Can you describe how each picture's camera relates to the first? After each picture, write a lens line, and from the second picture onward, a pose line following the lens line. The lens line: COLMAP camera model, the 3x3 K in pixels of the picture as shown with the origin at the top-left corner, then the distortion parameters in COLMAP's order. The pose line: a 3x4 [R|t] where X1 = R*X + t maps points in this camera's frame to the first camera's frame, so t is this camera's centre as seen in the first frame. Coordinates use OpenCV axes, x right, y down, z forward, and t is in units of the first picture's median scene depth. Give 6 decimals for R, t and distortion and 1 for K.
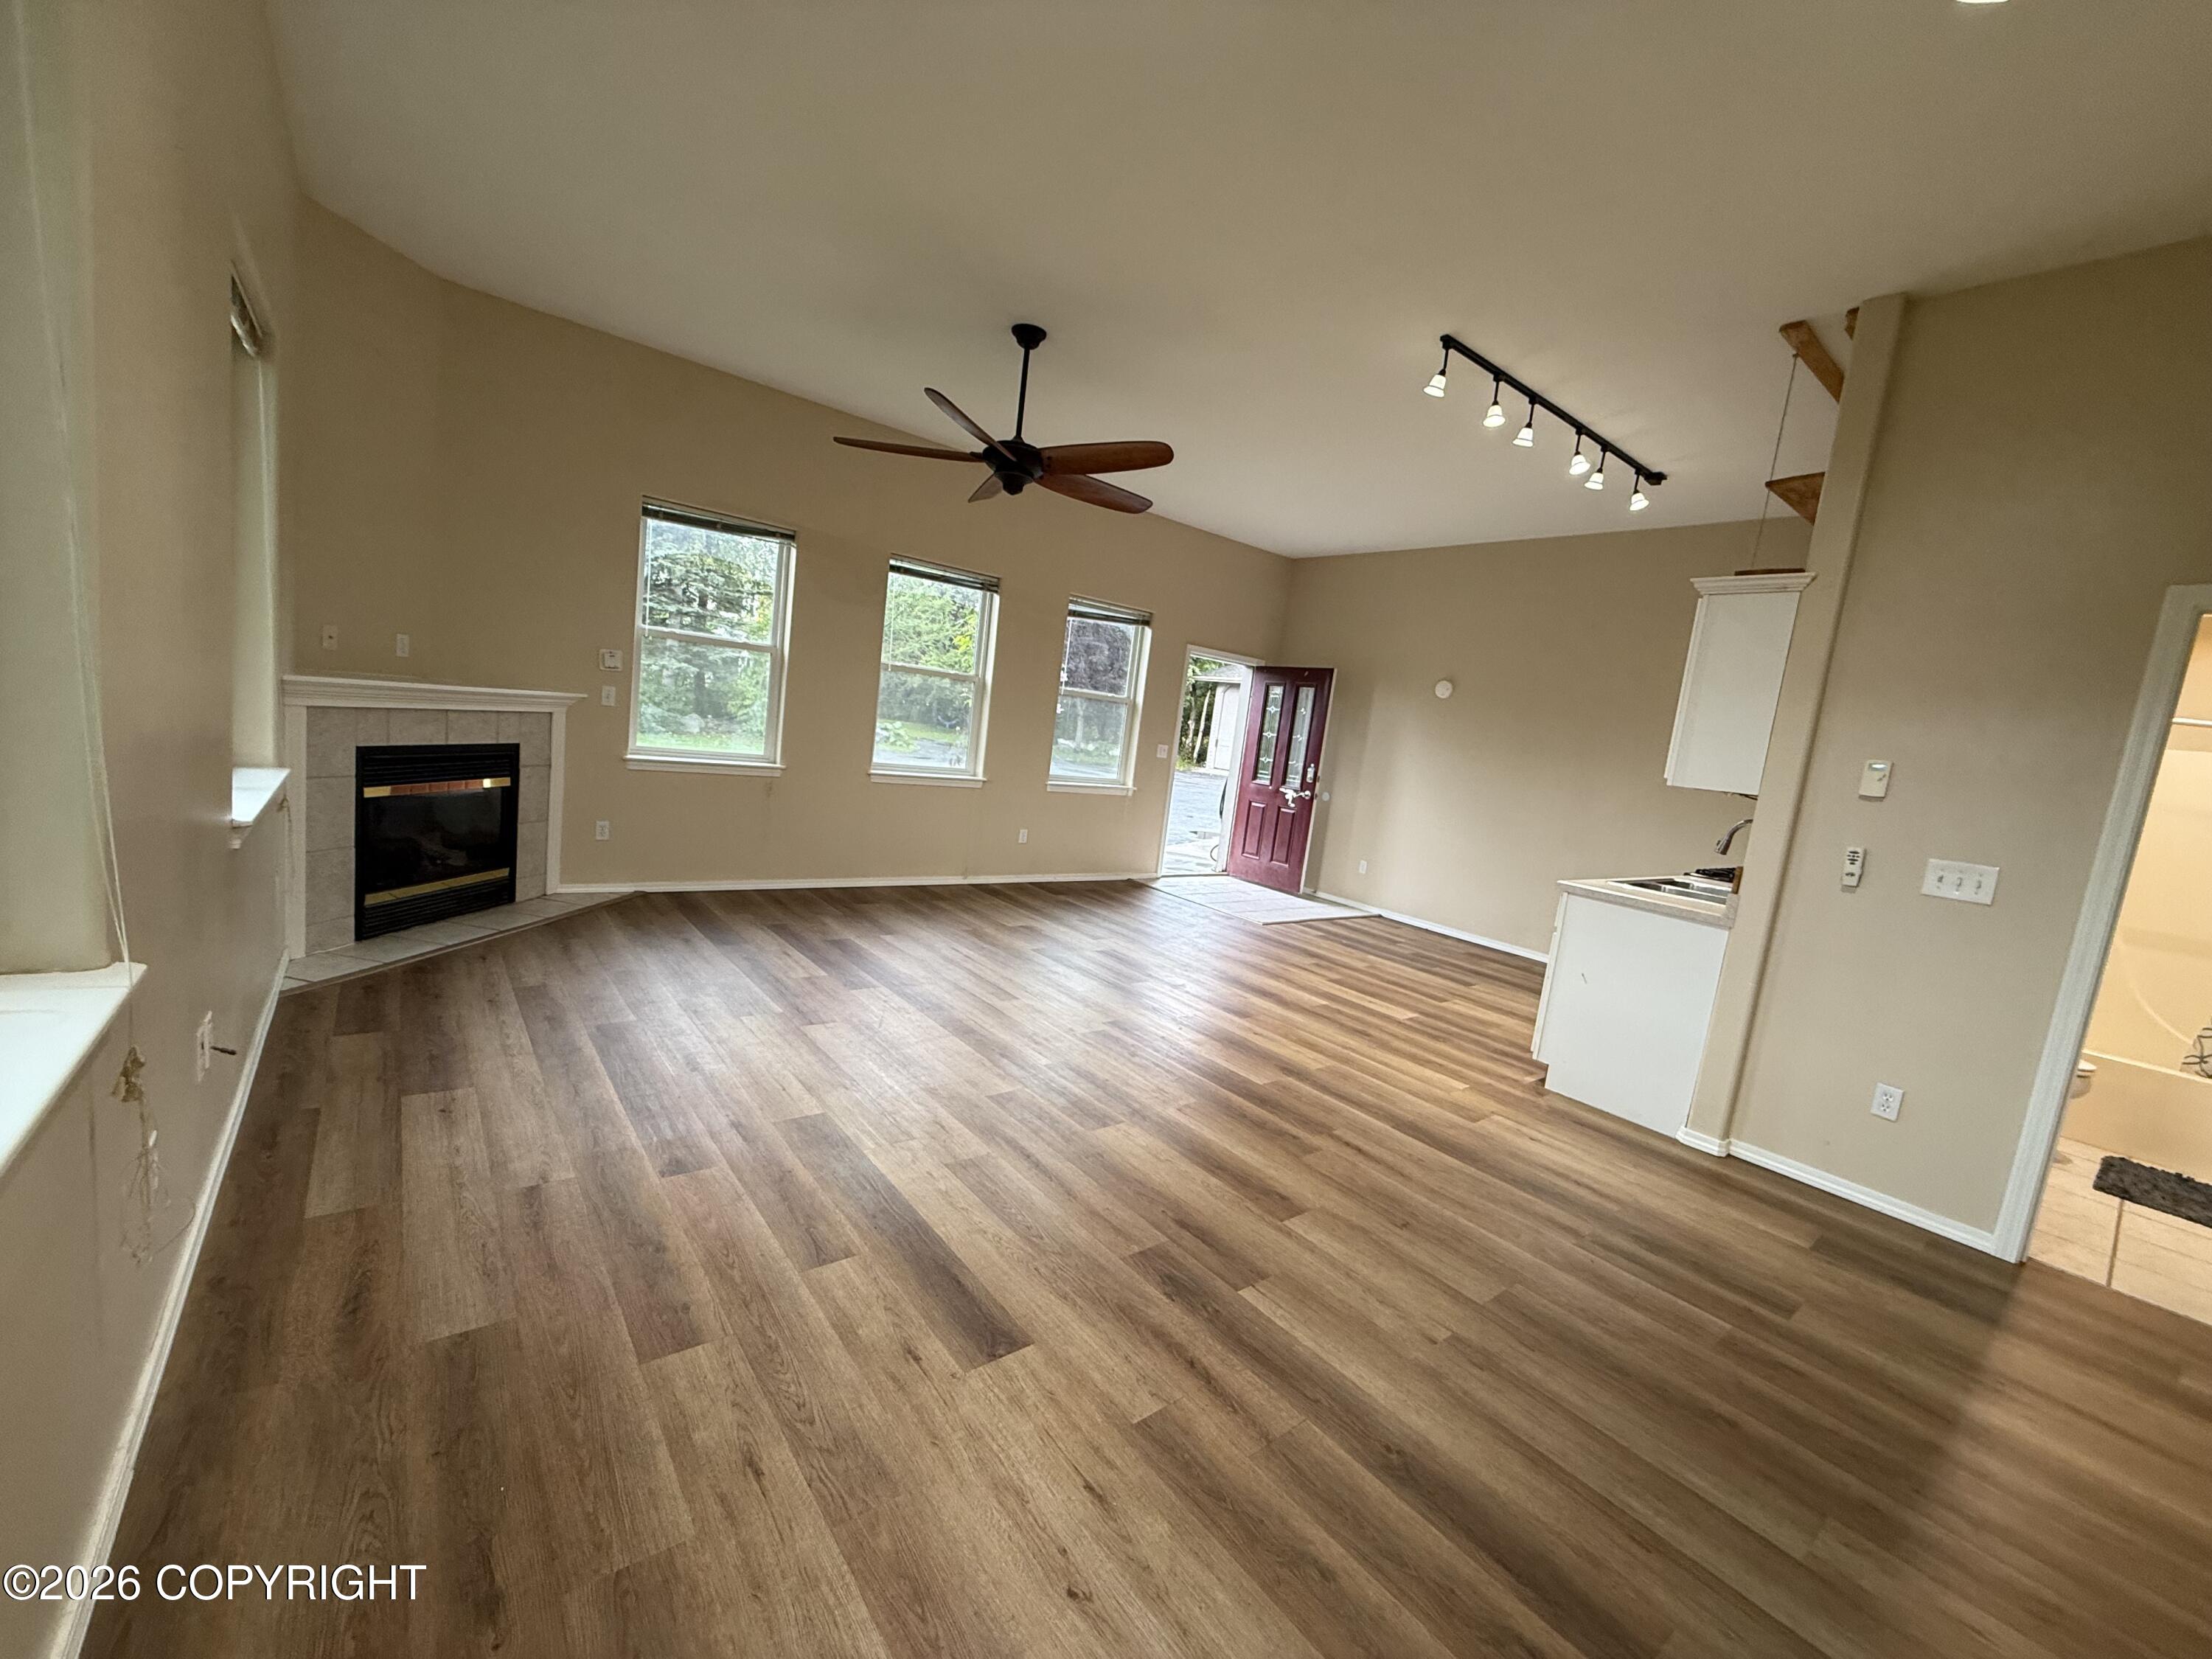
lens RADIAL K [[878.1, 0, 1100.8], [0, 878.1, 829.2], [0, 0, 1]] dist [-0.000374, 0.000012]
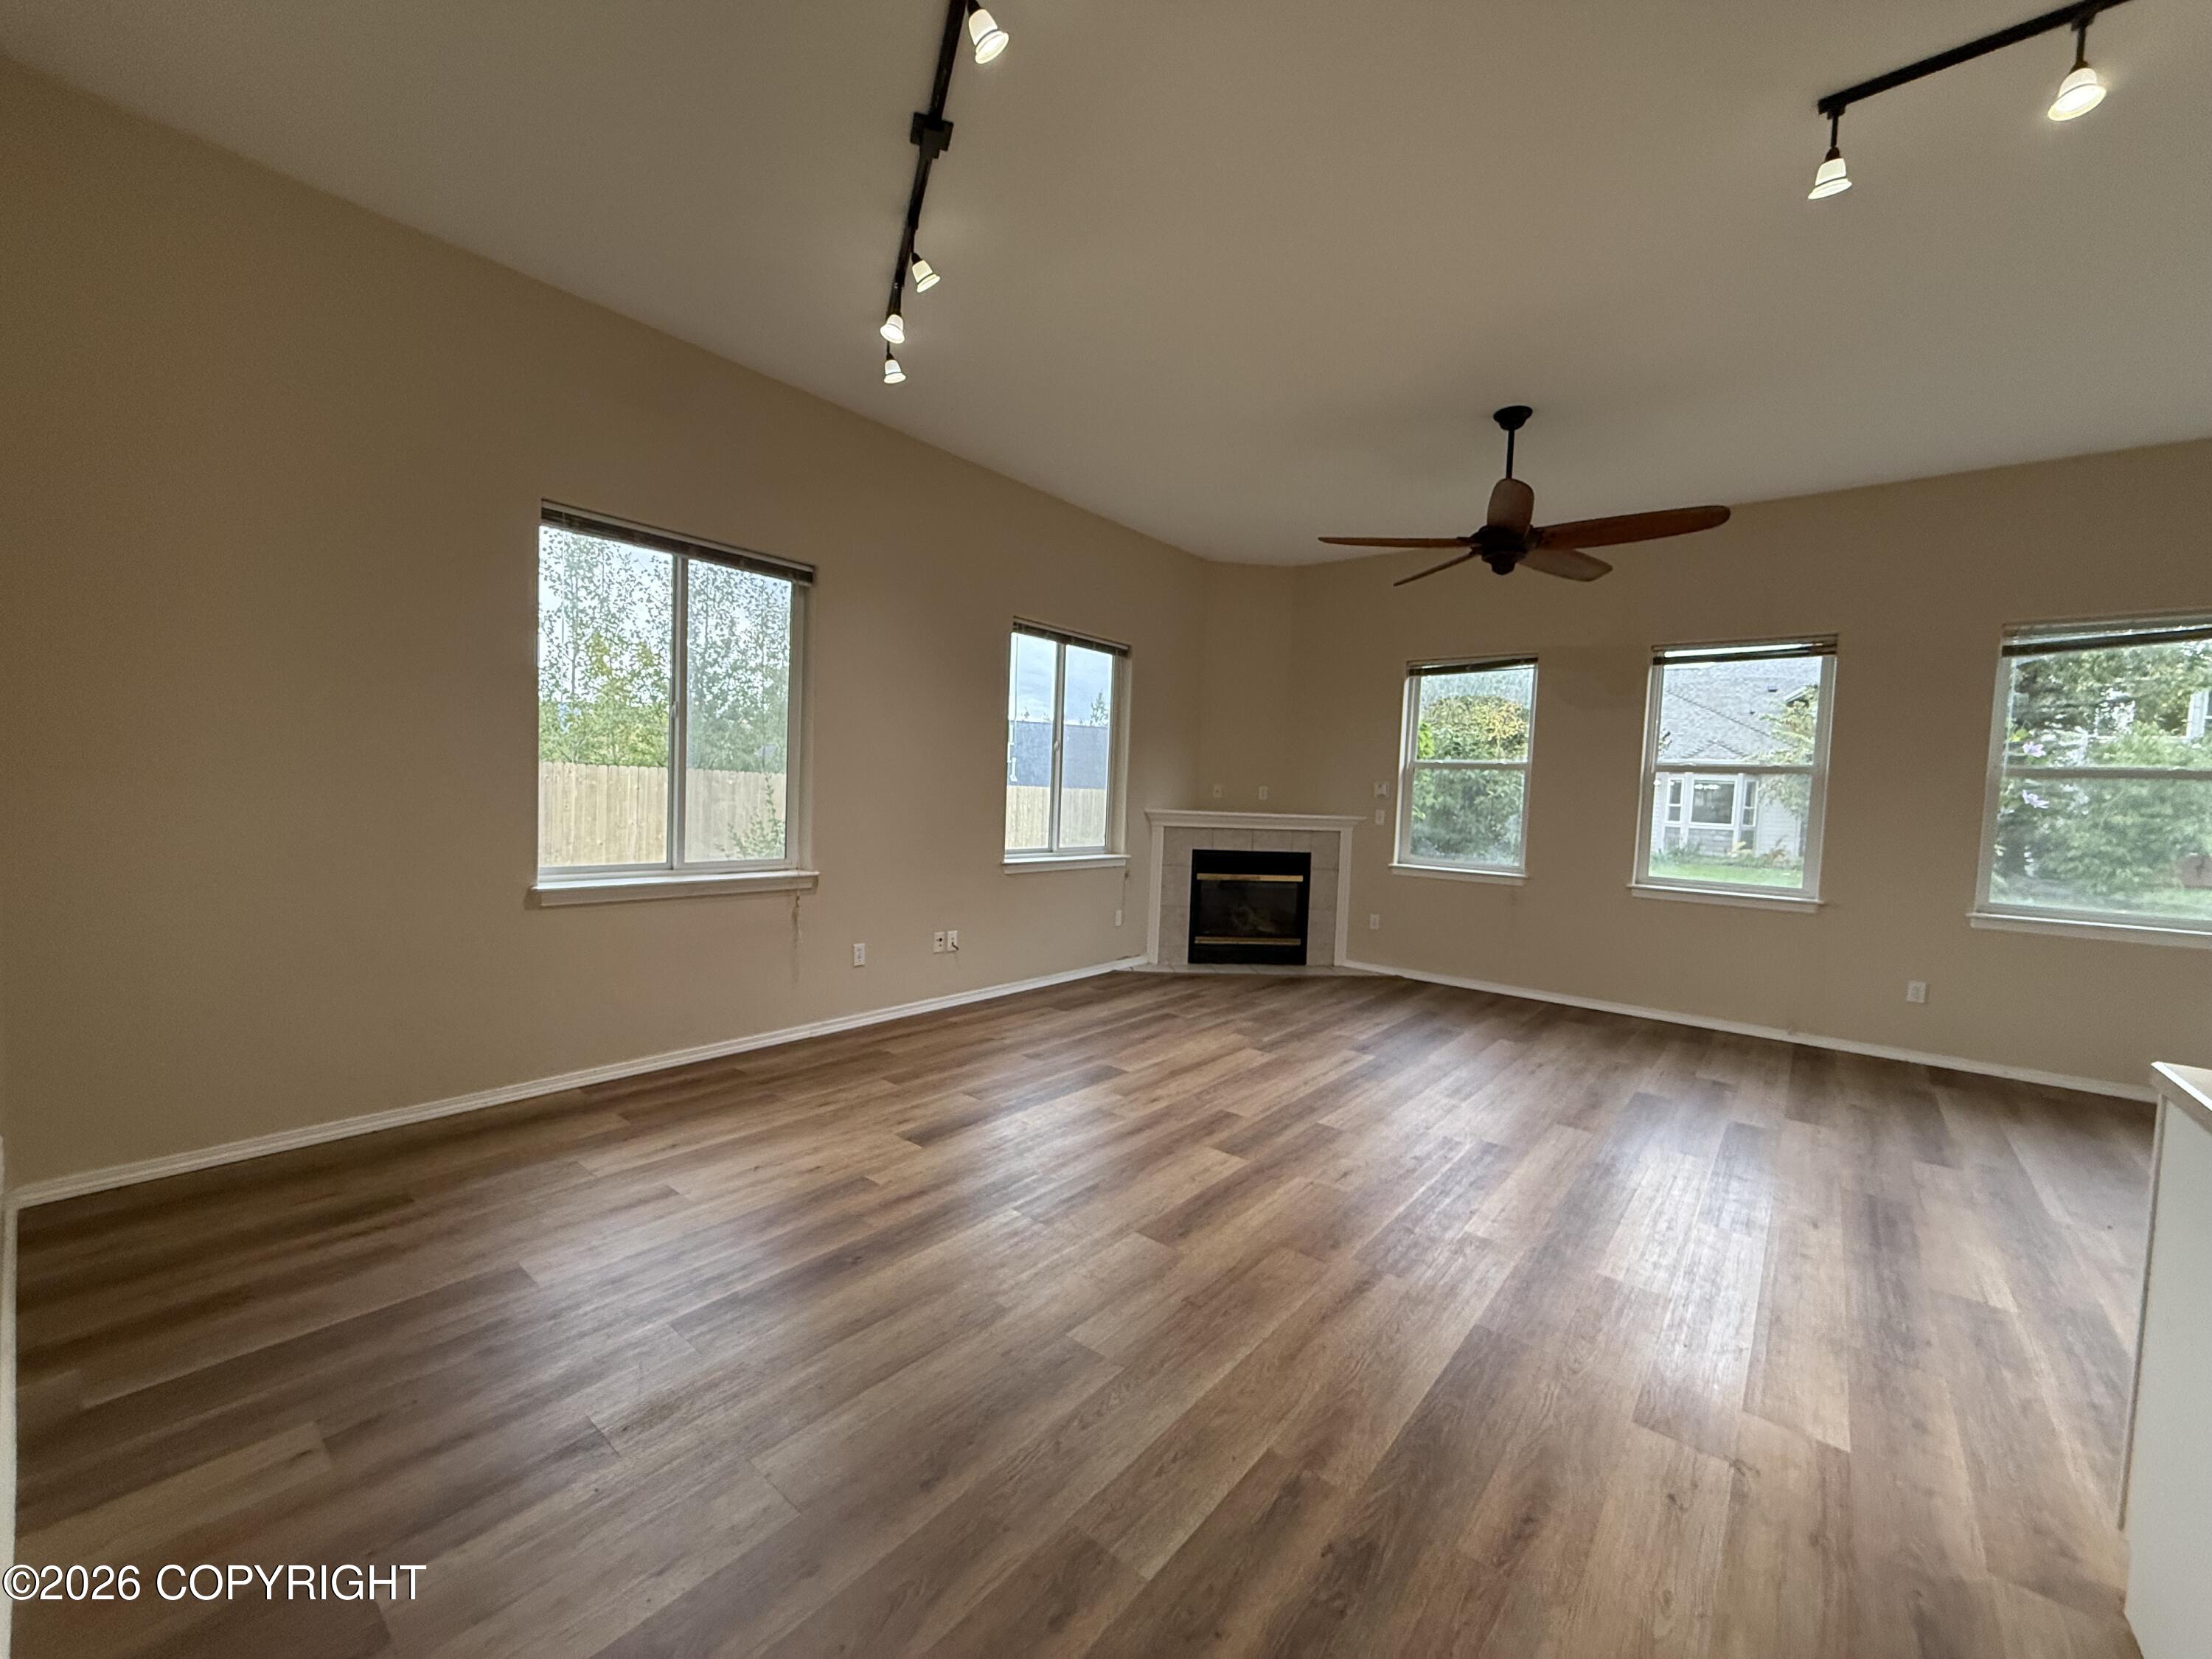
lens RADIAL K [[878.1, 0, 1099.5], [0, 878.1, 831.9], [0, 0, 1]] dist [-0.000374, 0.000012]
pose [[0.209625, -0.061838, -0.975824, 0.821767], [-0.129532, 0.987446, -0.090400, 0.053404], [0.969164, 0.145351, 0.198984, 0.454379]]
